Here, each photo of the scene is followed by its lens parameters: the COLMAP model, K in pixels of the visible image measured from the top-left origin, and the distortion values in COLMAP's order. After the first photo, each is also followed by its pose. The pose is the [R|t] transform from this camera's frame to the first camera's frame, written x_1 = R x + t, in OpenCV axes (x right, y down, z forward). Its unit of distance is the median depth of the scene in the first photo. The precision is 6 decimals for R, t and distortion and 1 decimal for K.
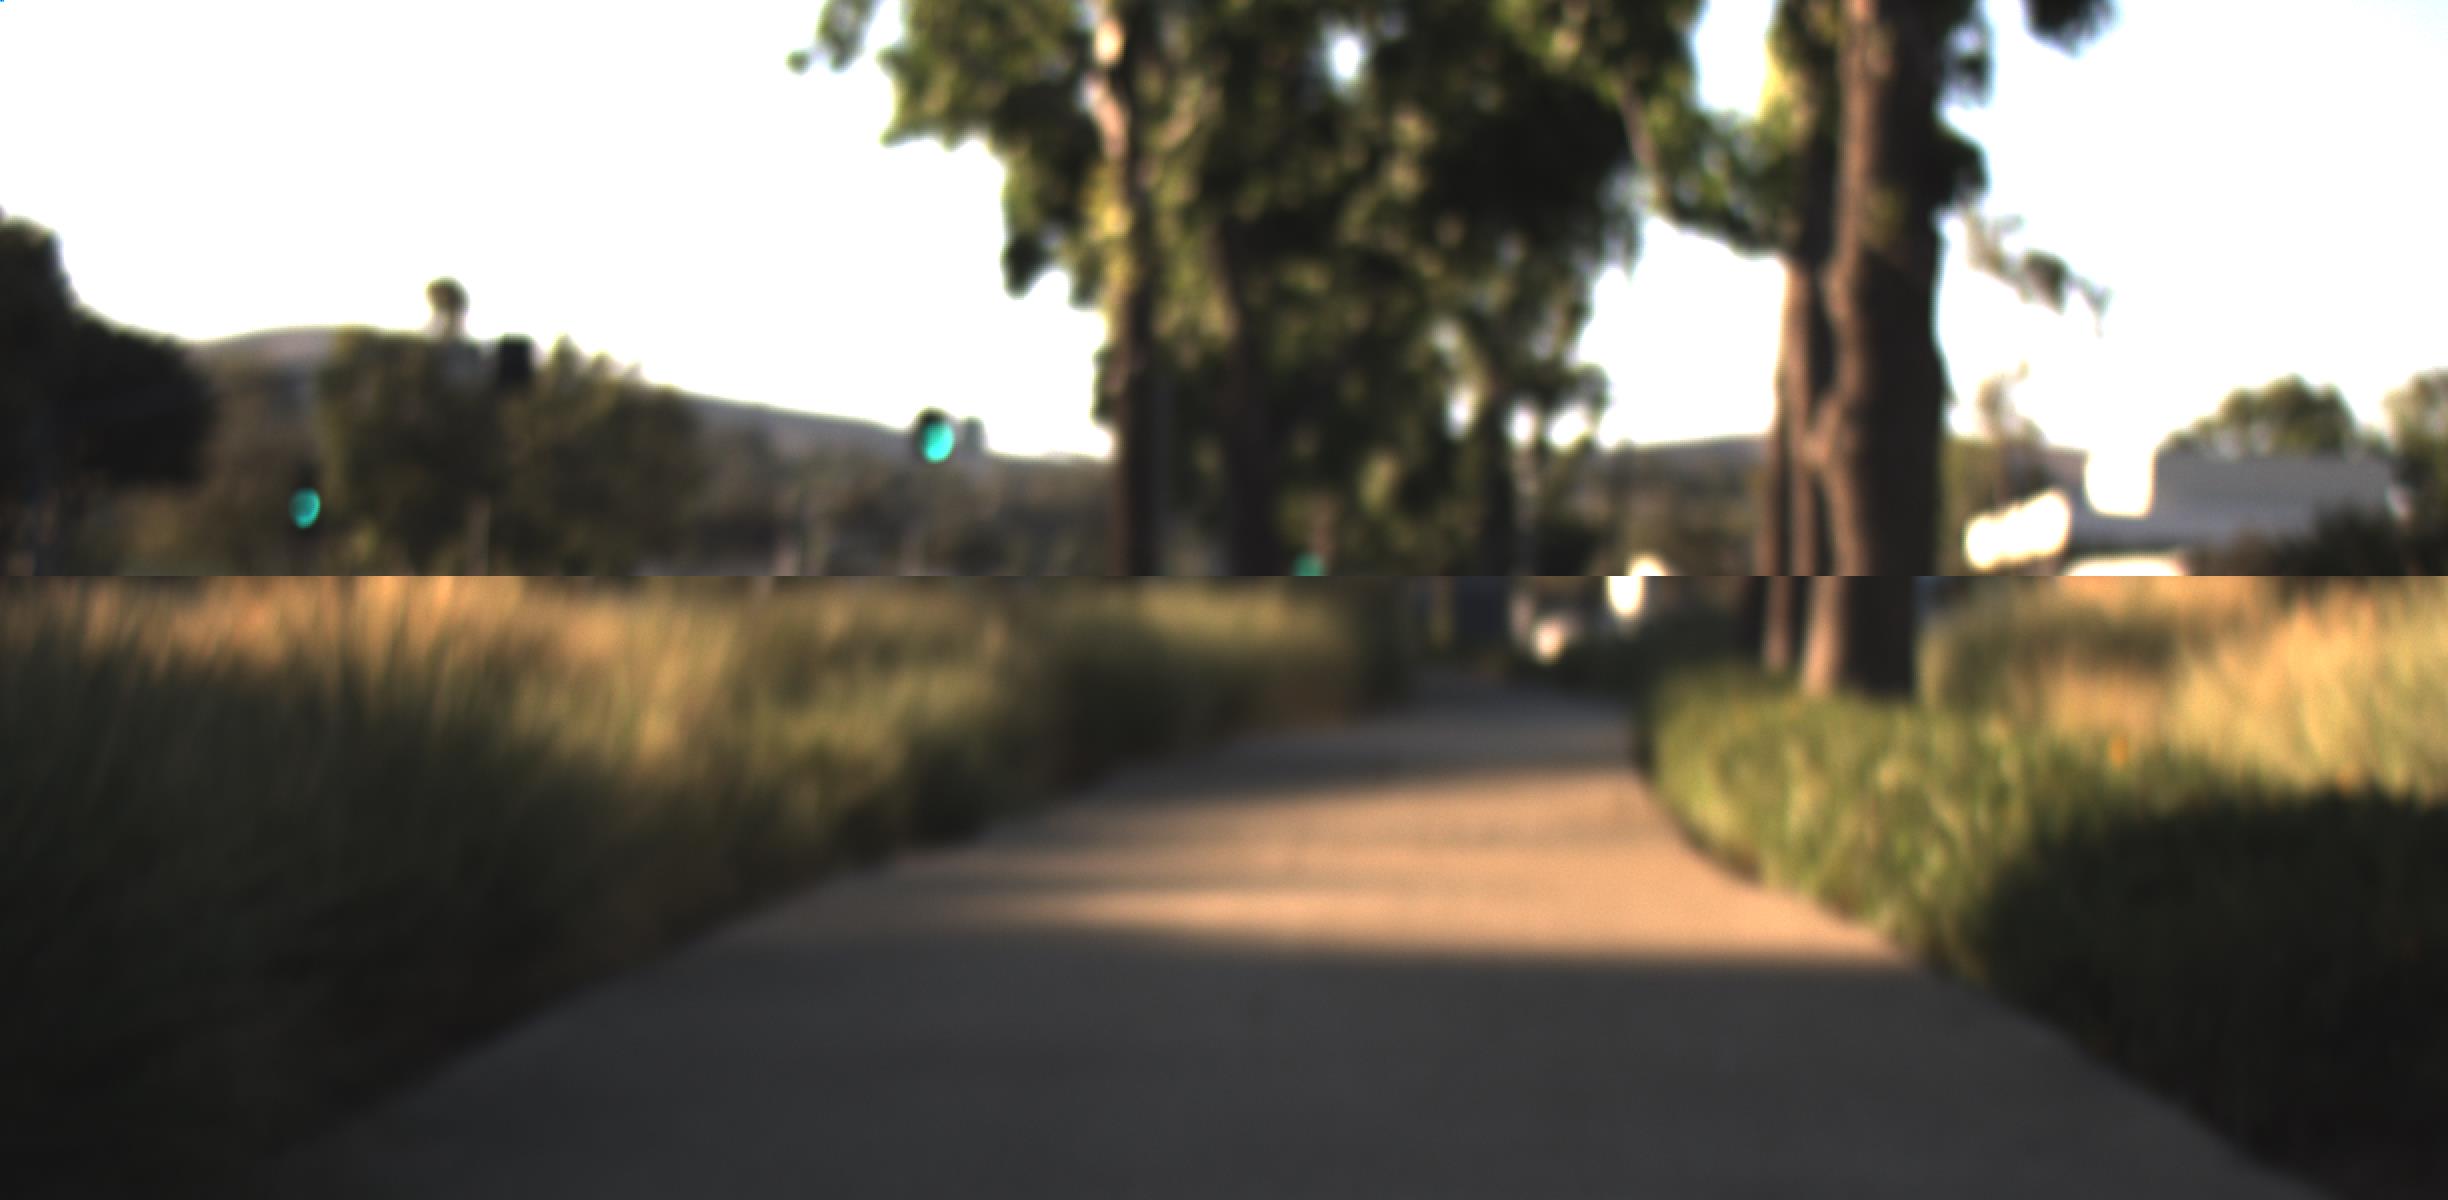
lens RADIAL K [[4716.1, 0, 1227.0], [0, 4716.1, 691.4], [0, 0, 1]] dist [-0.028642, 0.424993]
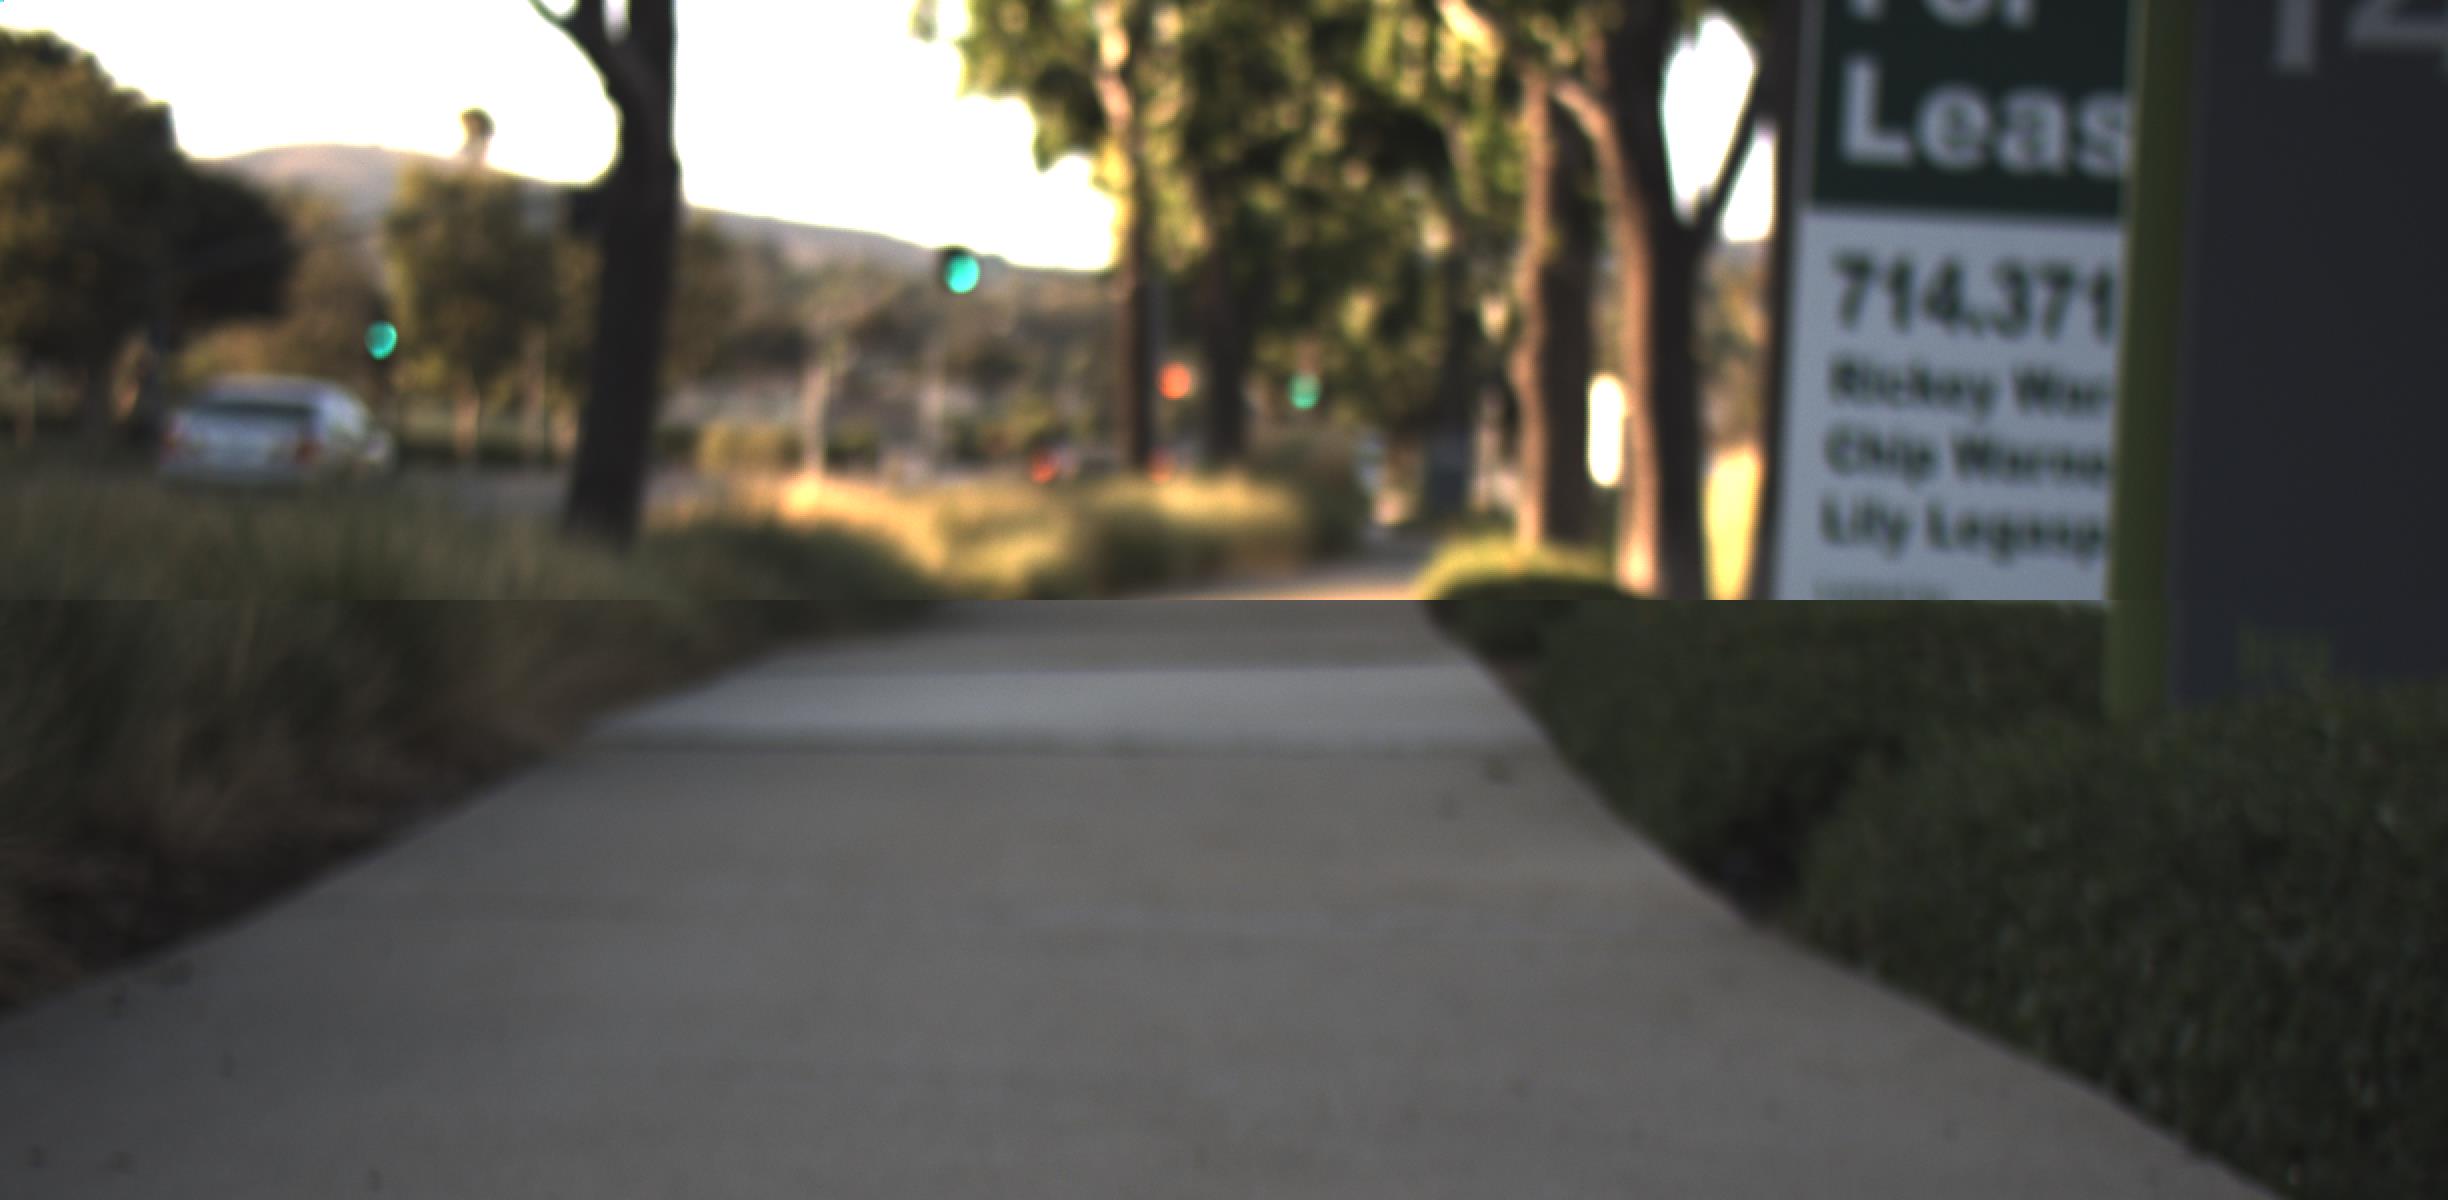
lens RADIAL K [[4716.1, 0, 1227.0], [0, 4716.1, 691.4], [0, 0, 1]] dist [-0.028642, 0.424993]
pose [[0.999956, -0.008781, -0.003295, 0.008840], [0.008909, 0.999120, 0.040991, -0.002177], [0.002932, -0.041018, 0.999154, -0.326371]]
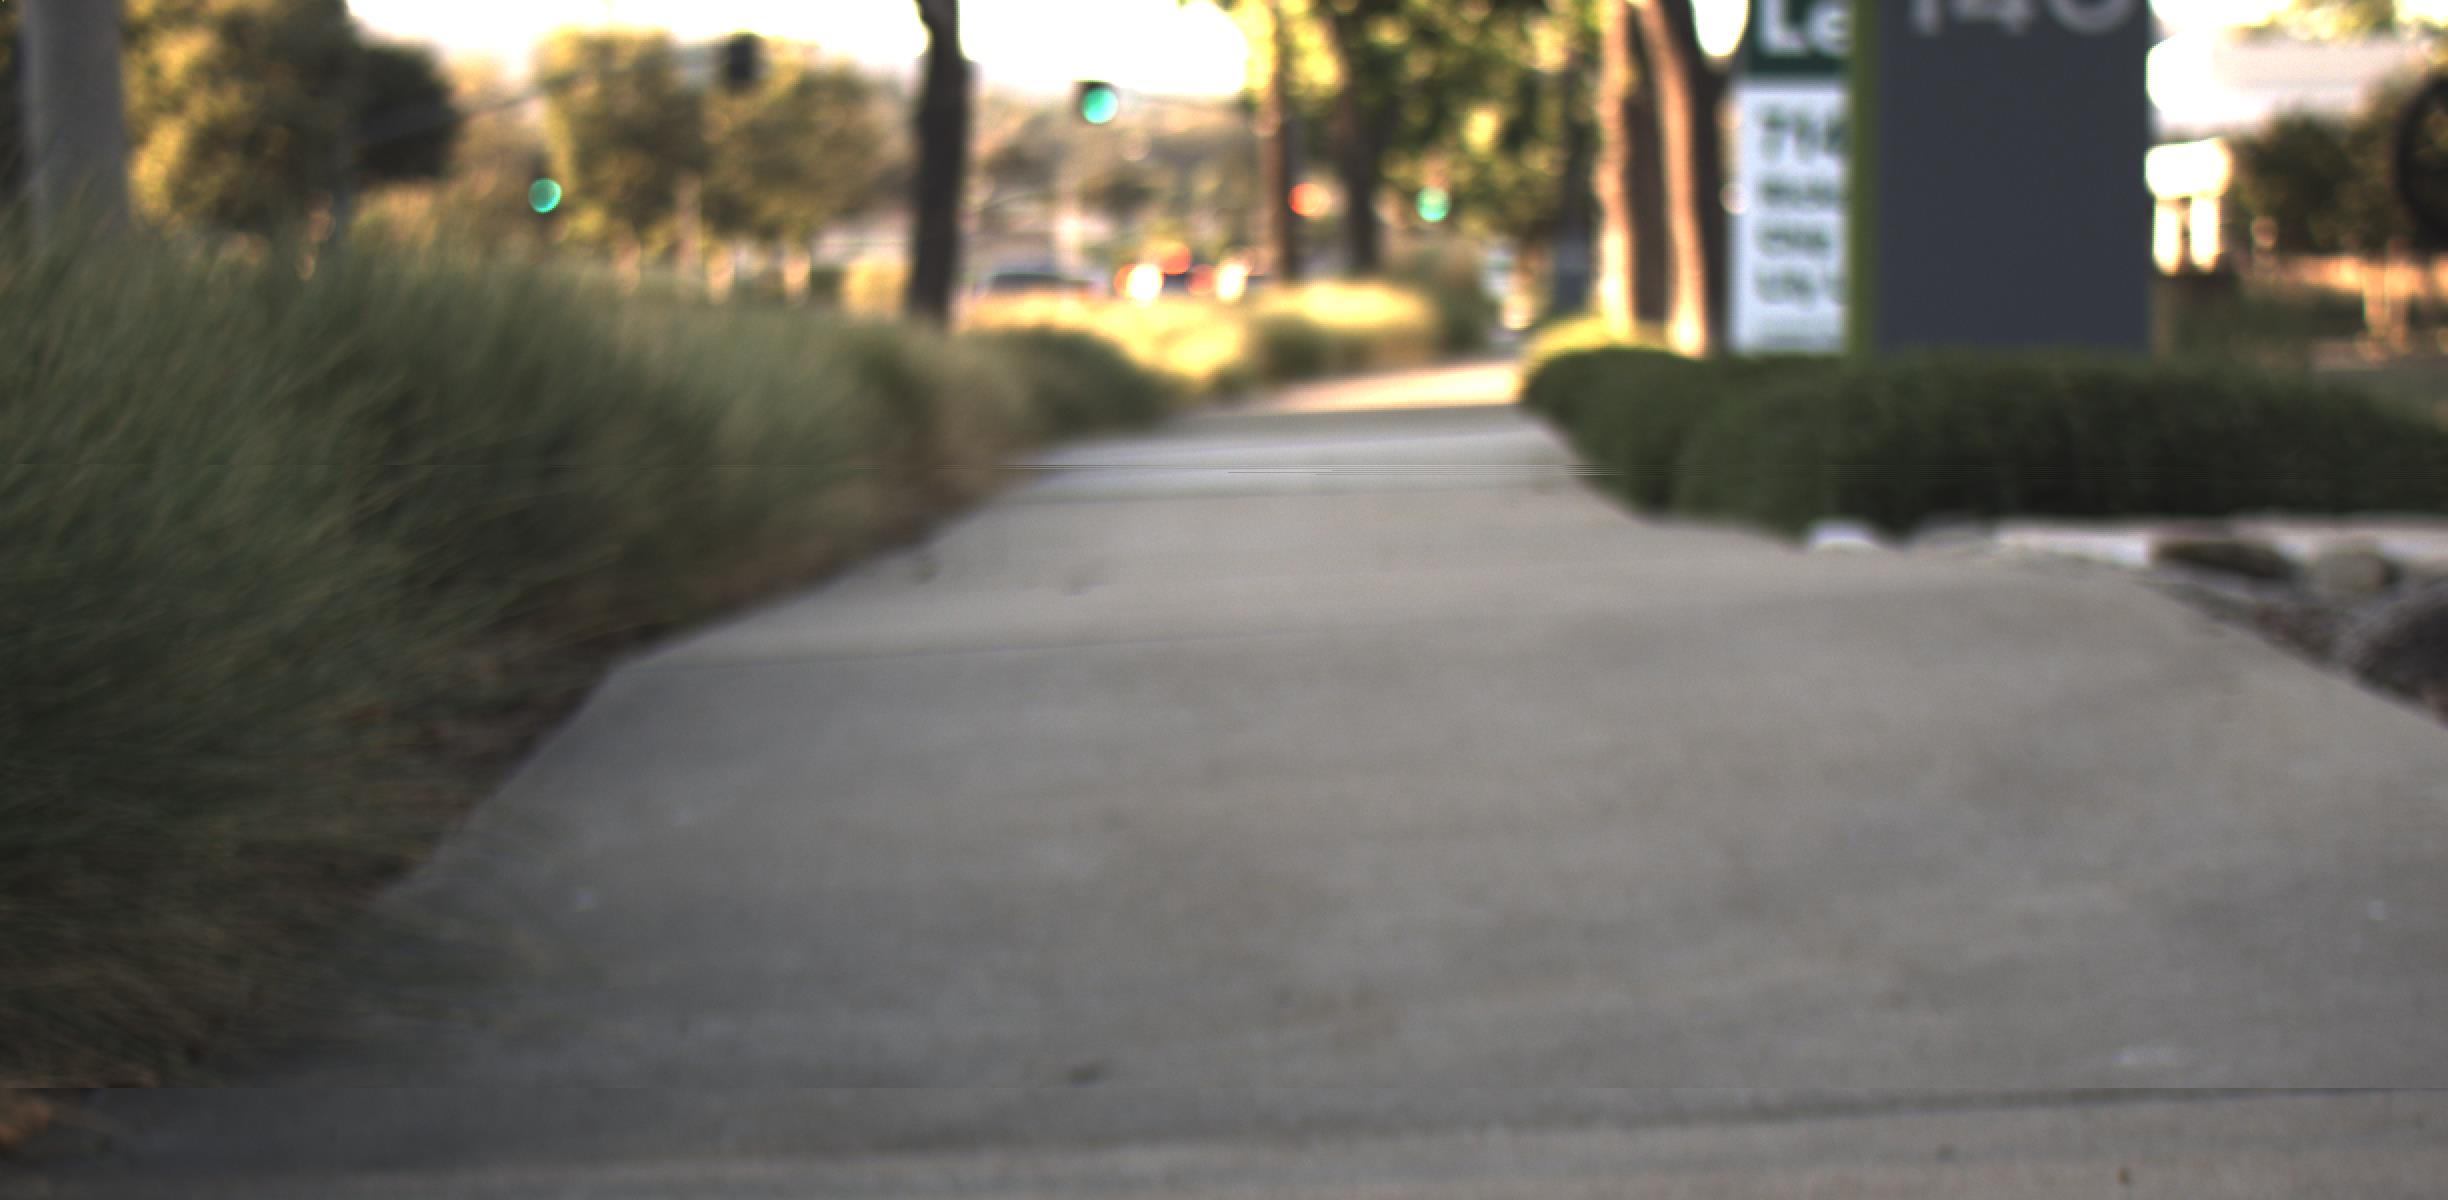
lens RADIAL K [[4716.1, 0, 1227.0], [0, 4716.1, 691.4], [0, 0, 1]] dist [-0.028642, 0.424993]
pose [[0.998050, -0.051268, -0.035607, 0.008006], [0.053925, 0.995482, 0.078151, 0.000284], [0.031440, -0.079919, 0.996305, -0.486829]]
